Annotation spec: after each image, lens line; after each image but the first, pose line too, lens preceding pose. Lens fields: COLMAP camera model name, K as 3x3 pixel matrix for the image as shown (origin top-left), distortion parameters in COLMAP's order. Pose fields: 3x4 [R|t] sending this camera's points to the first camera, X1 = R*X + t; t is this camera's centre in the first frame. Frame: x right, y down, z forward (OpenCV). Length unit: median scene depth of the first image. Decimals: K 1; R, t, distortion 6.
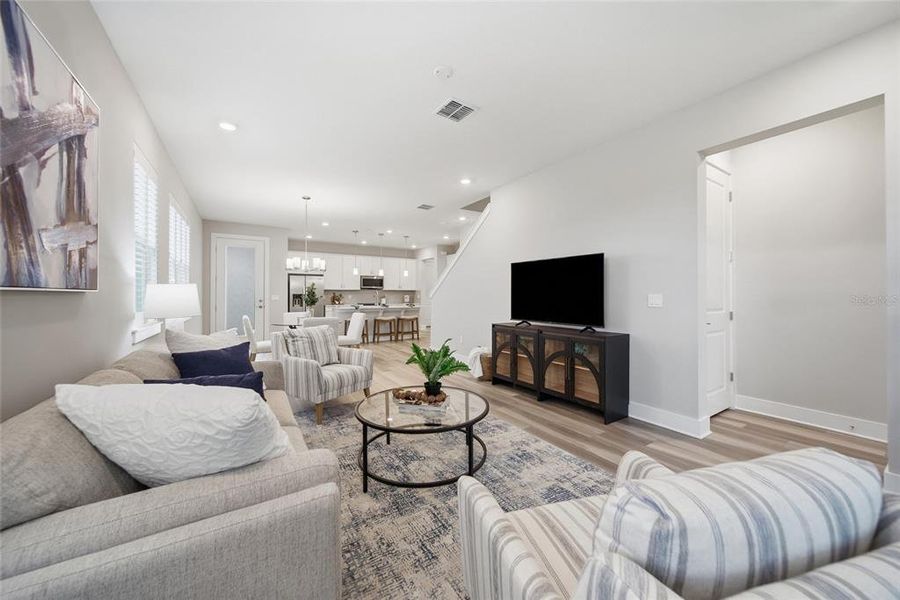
lens RADIAL K [[324.5, 0, 449.7], [0, 324.5, 295.3], [0, 0, 1]] dist [0.000717, -0.000056]
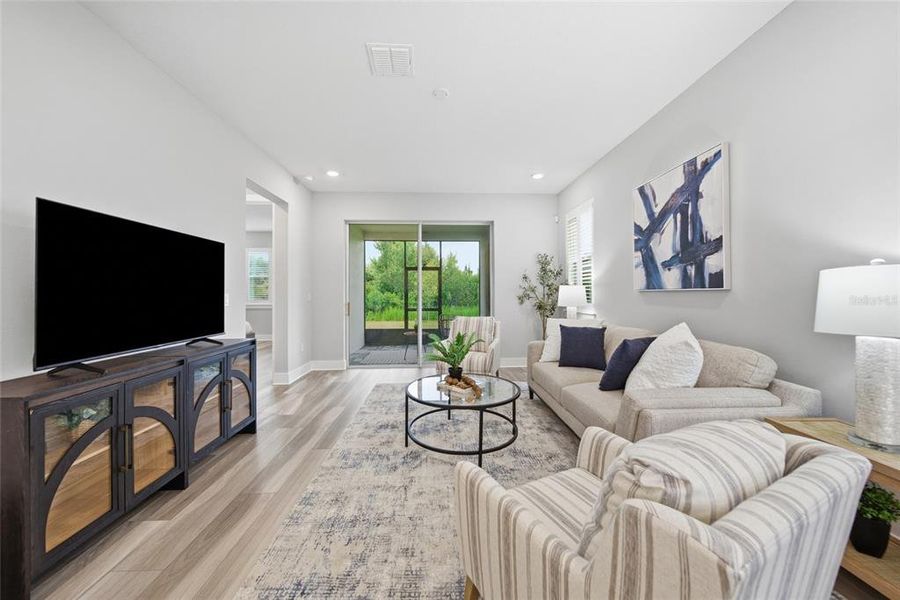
lens RADIAL K [[324.5, 0, 449.7], [0, 324.5, 294.1], [0, 0, 1]] dist [0.000717, -0.000056]
pose [[-0.864713, 0.001726, 0.502263, -0.161656], [0.003238, 0.999992, 0.002139, 0.000355], [-0.502256, 0.003476, -0.864712, 0.525611]]
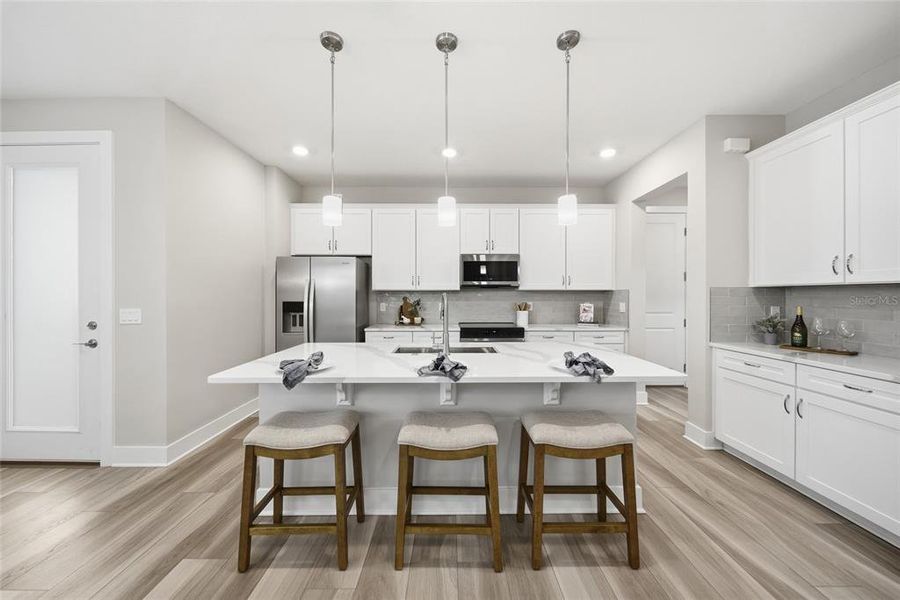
lens RADIAL K [[324.5, 0, 447.9], [0, 324.5, 295.0], [0, 0, 1]] dist [0.000717, -0.000056]
pose [[0.842277, -0.002110, -0.539041, -0.087807], [0.000714, 0.999996, -0.002798, -0.011543], [0.539045, 0.001972, 0.842275, 0.800340]]
